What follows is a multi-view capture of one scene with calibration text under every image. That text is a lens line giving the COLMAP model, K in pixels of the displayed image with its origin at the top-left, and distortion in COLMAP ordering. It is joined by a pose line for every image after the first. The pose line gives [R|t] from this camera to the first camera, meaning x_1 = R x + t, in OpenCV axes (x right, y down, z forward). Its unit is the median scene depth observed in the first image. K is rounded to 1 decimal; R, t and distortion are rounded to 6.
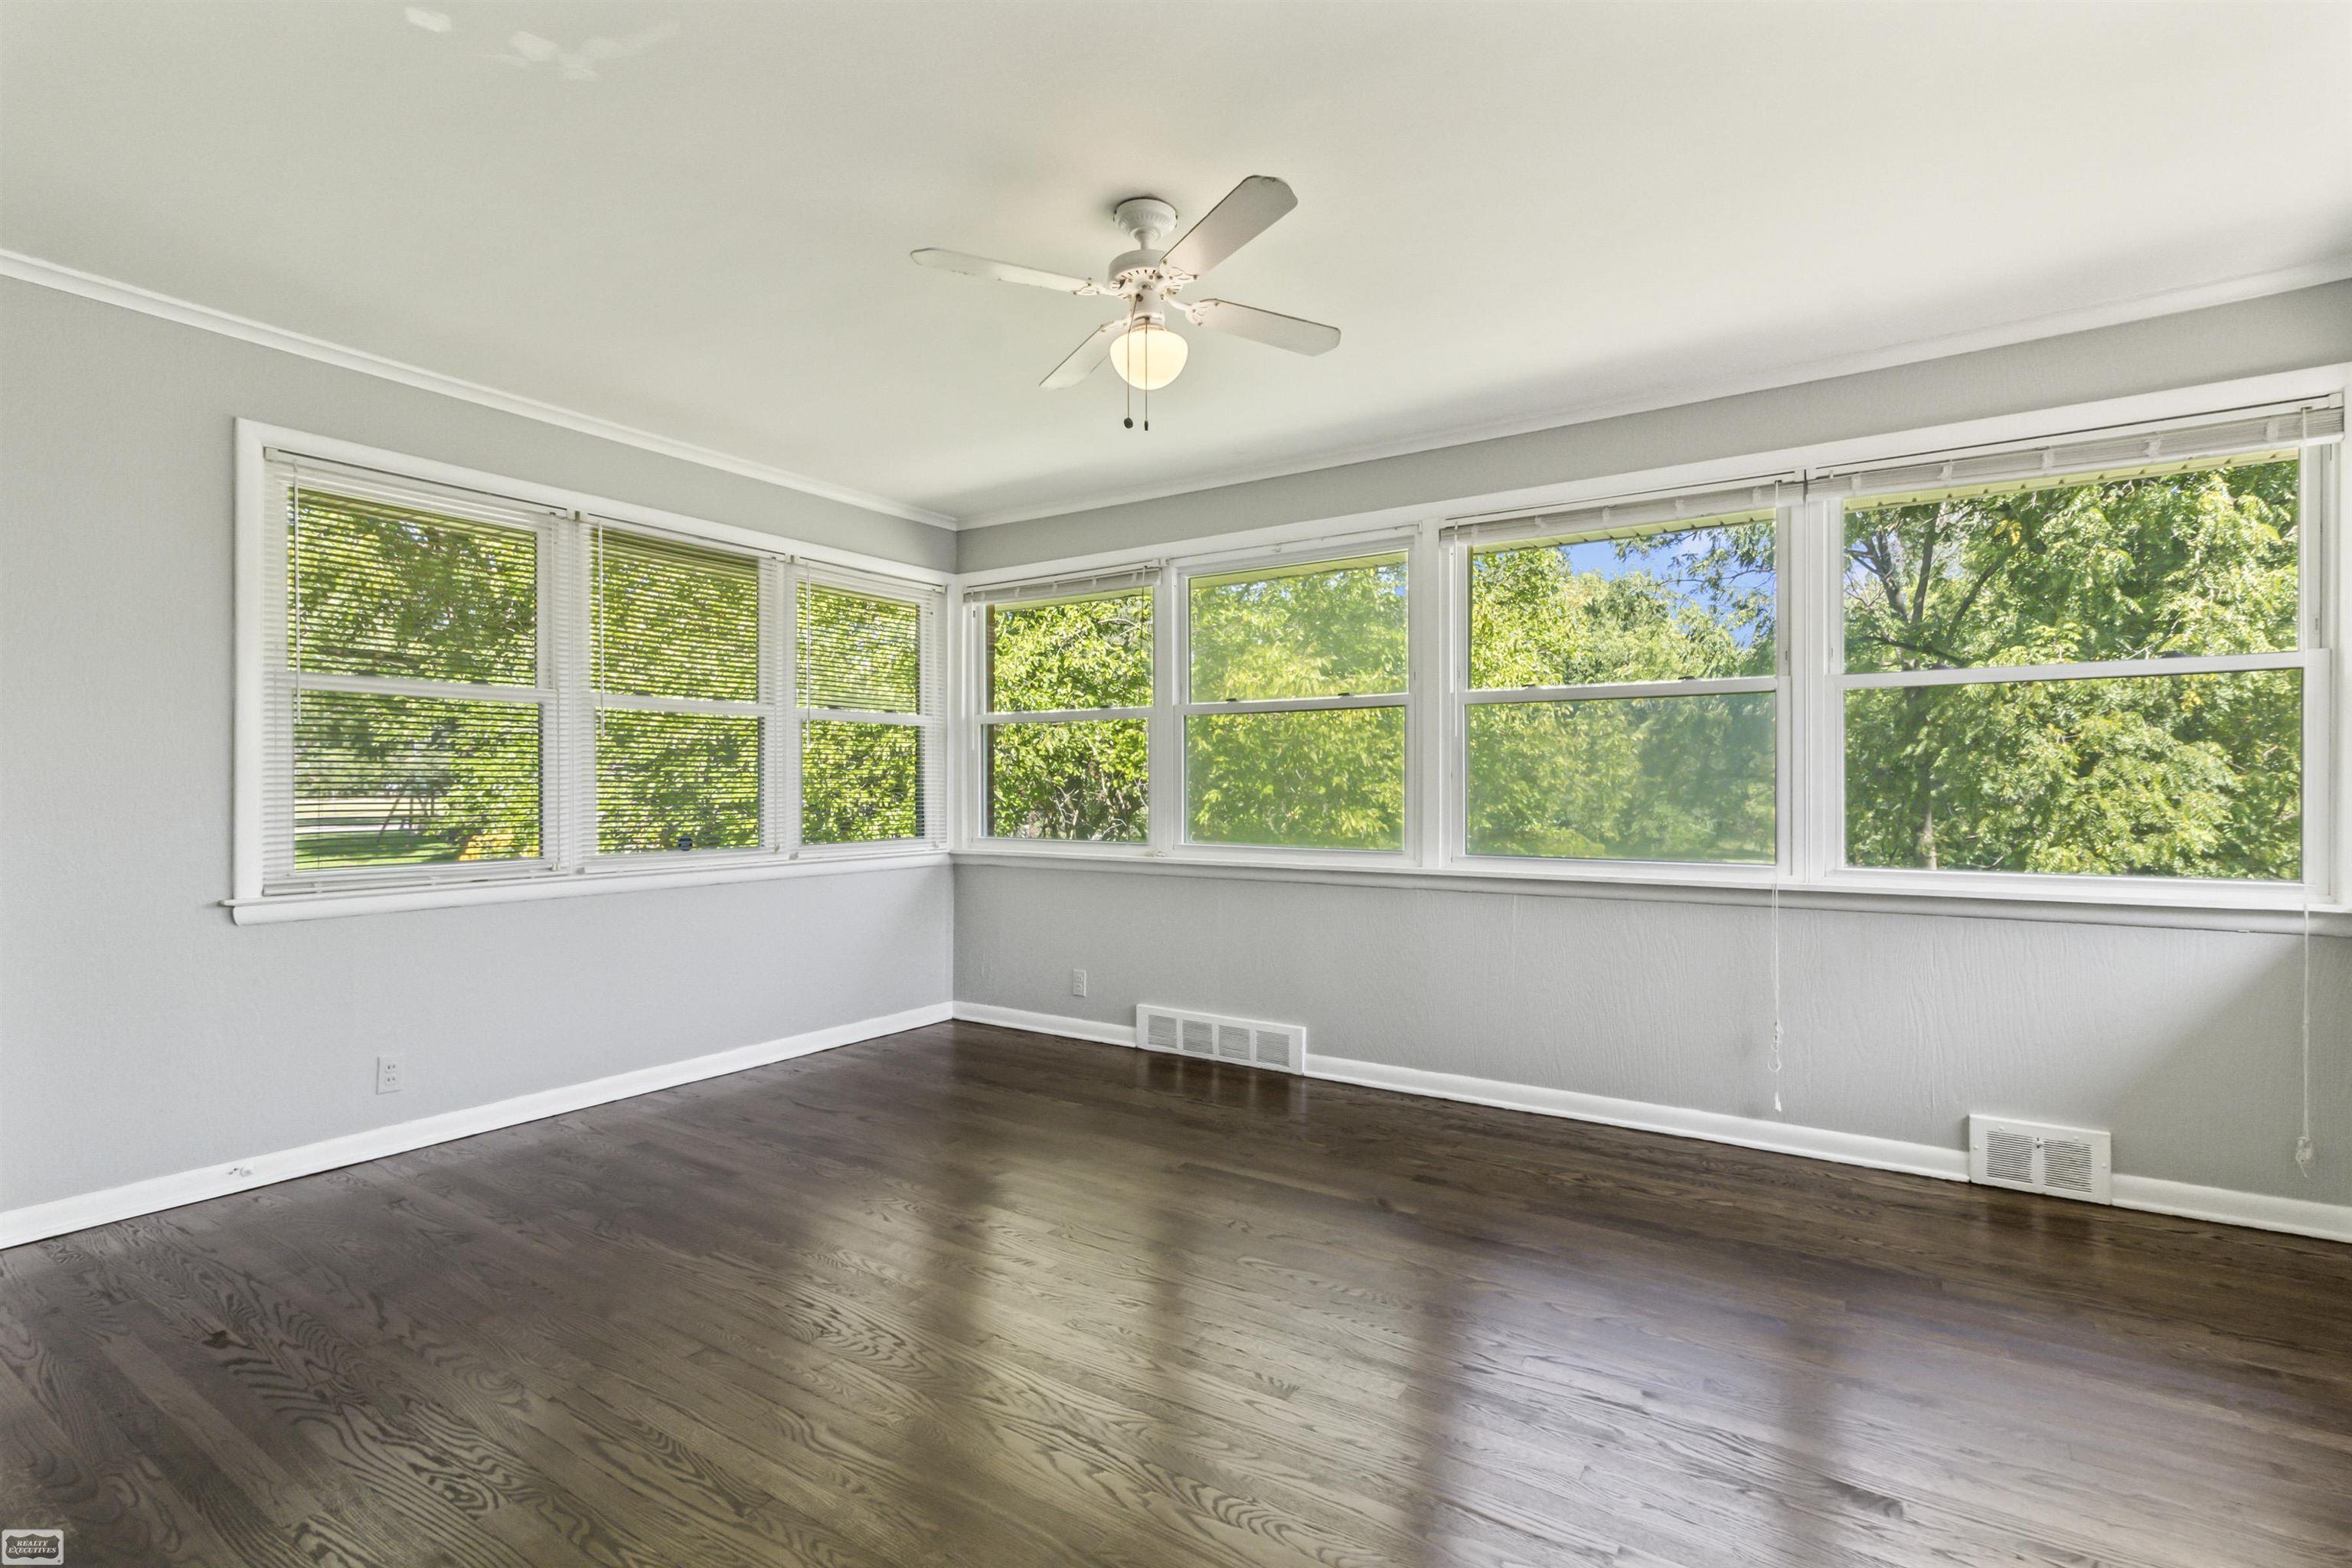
lens RADIAL K [[1084.3, 0, 1185.8], [0, 1084.3, 784.7], [0, 0, 1]] dist [-0.020349, 0.000370]
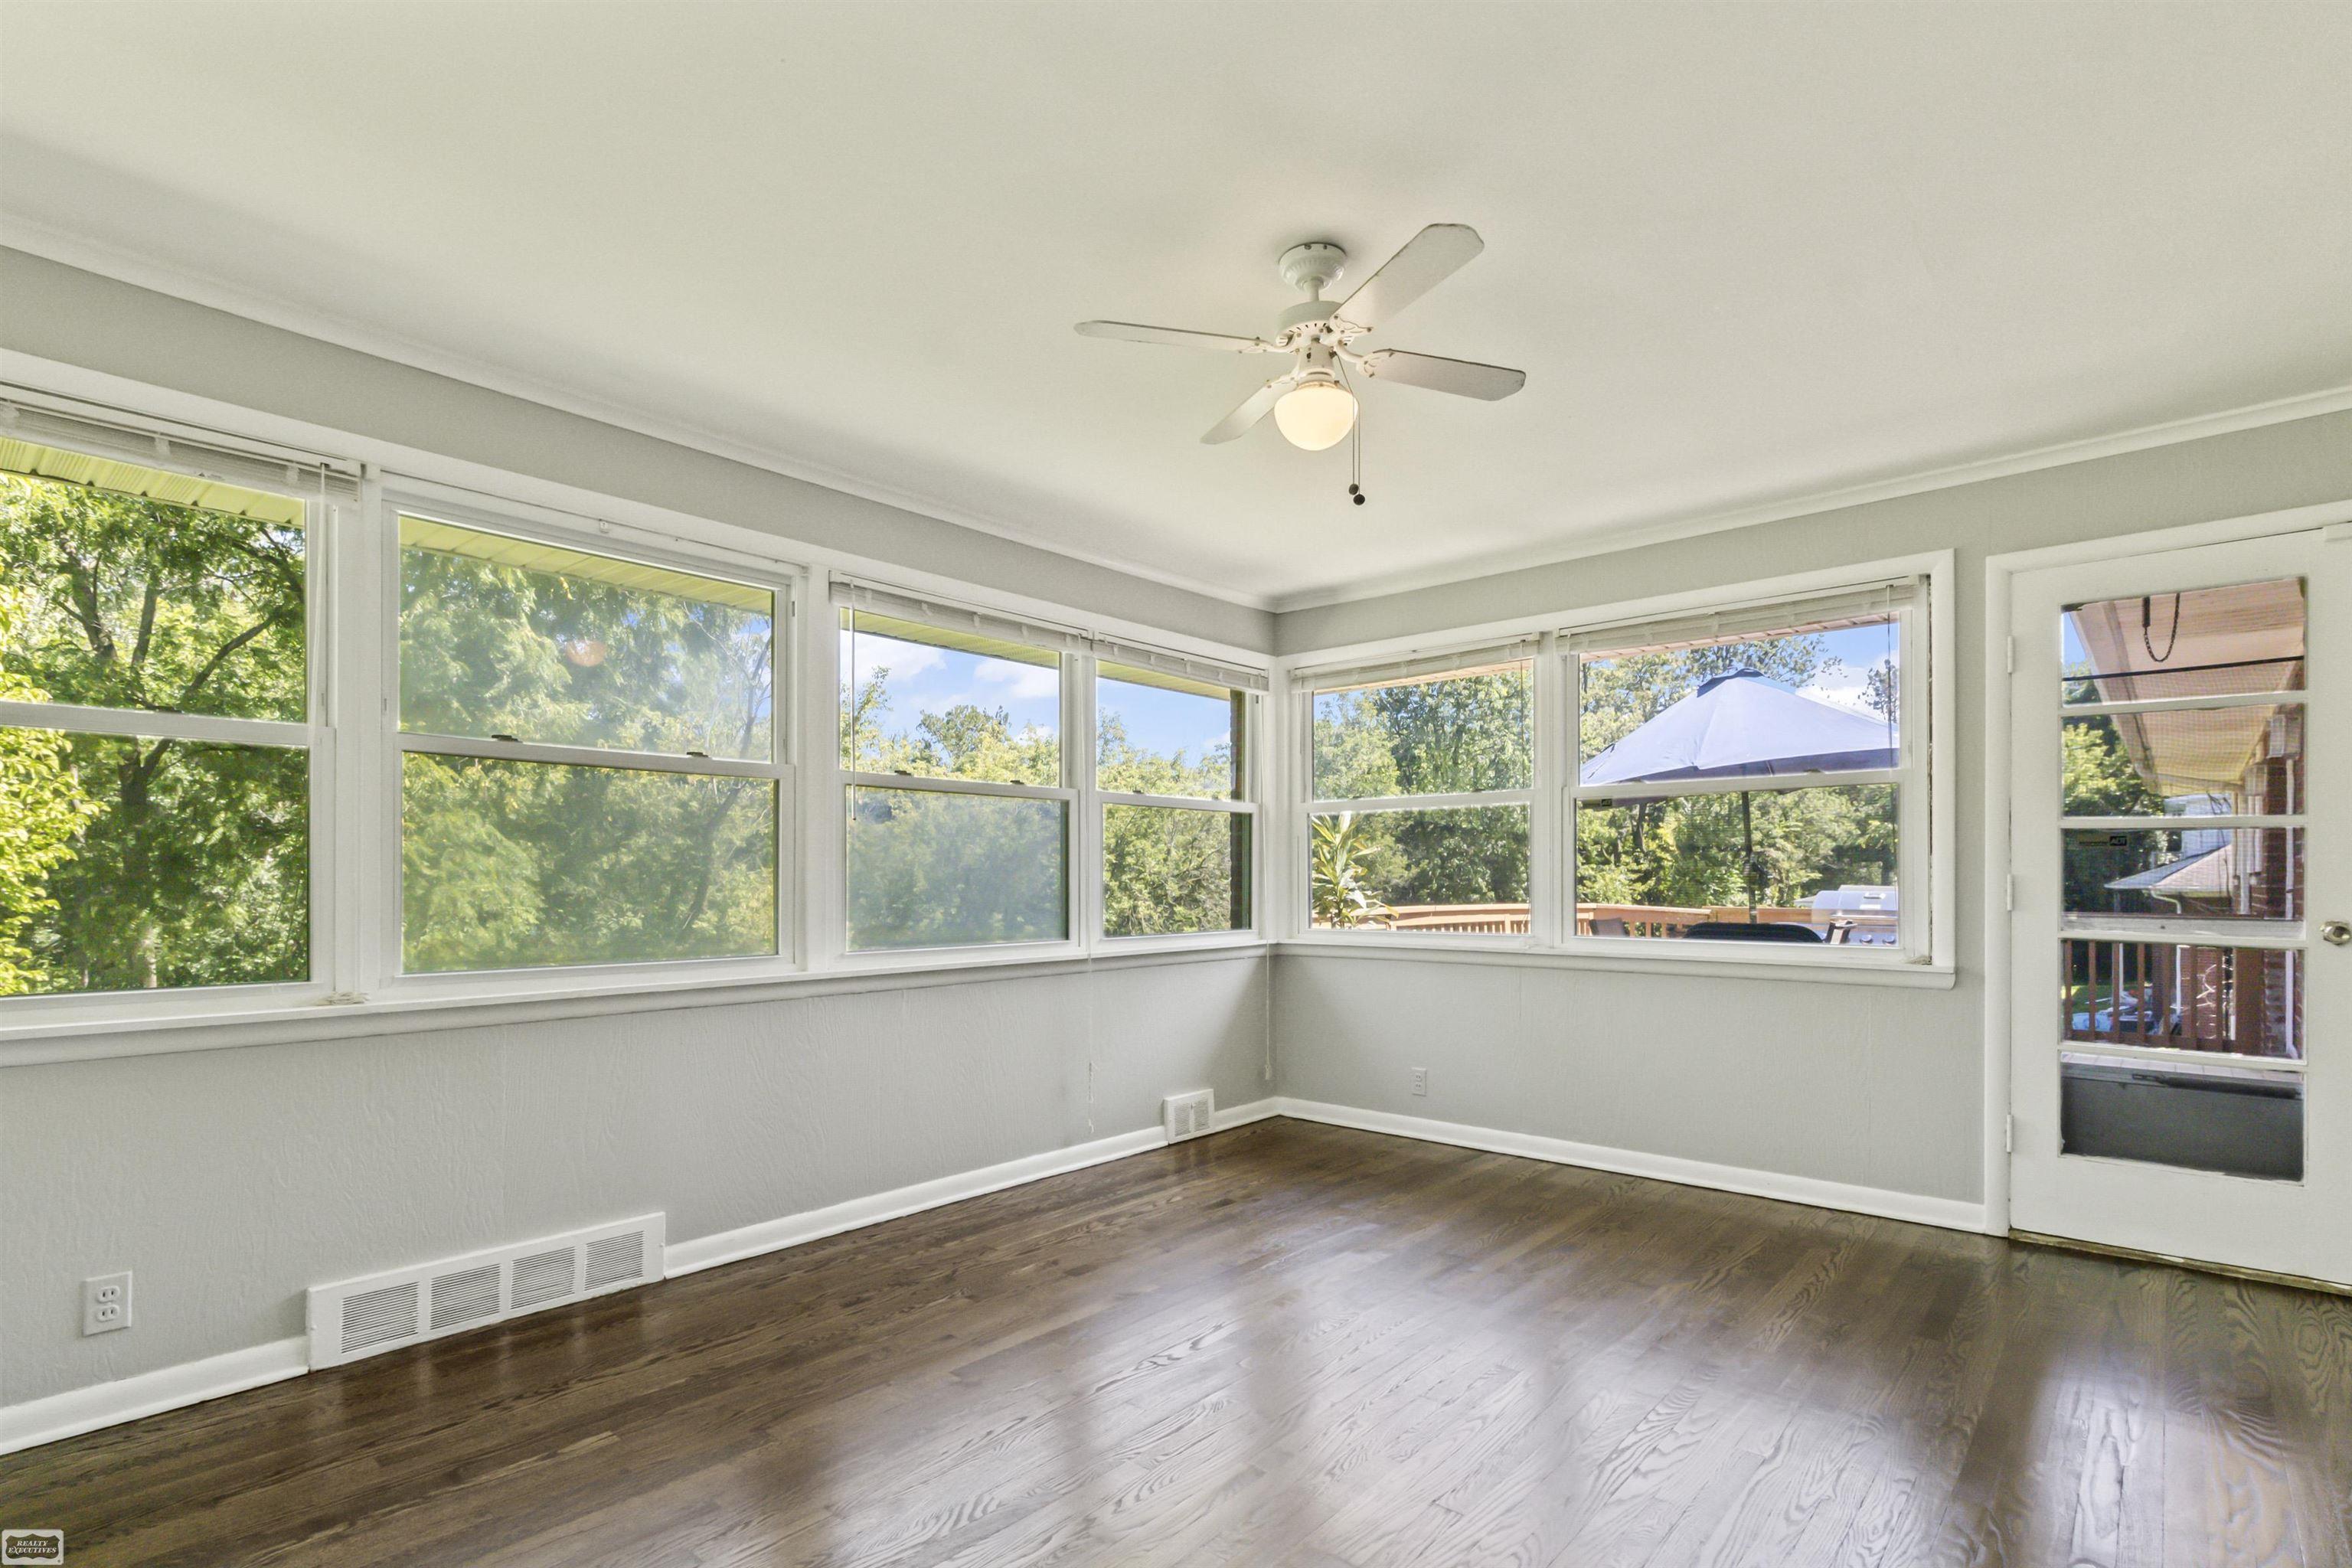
lens RADIAL K [[1084.3, 0, 1203.5], [0, 1084.3, 878.4], [0, 0, 1]] dist [-0.020349, 0.000370]
pose [[0.156854, -0.003577, 0.987615, -0.571472], [0.001781, 0.999993, 0.003339, 0.000100], [-0.987620, 0.001235, 0.156859, 0.561794]]
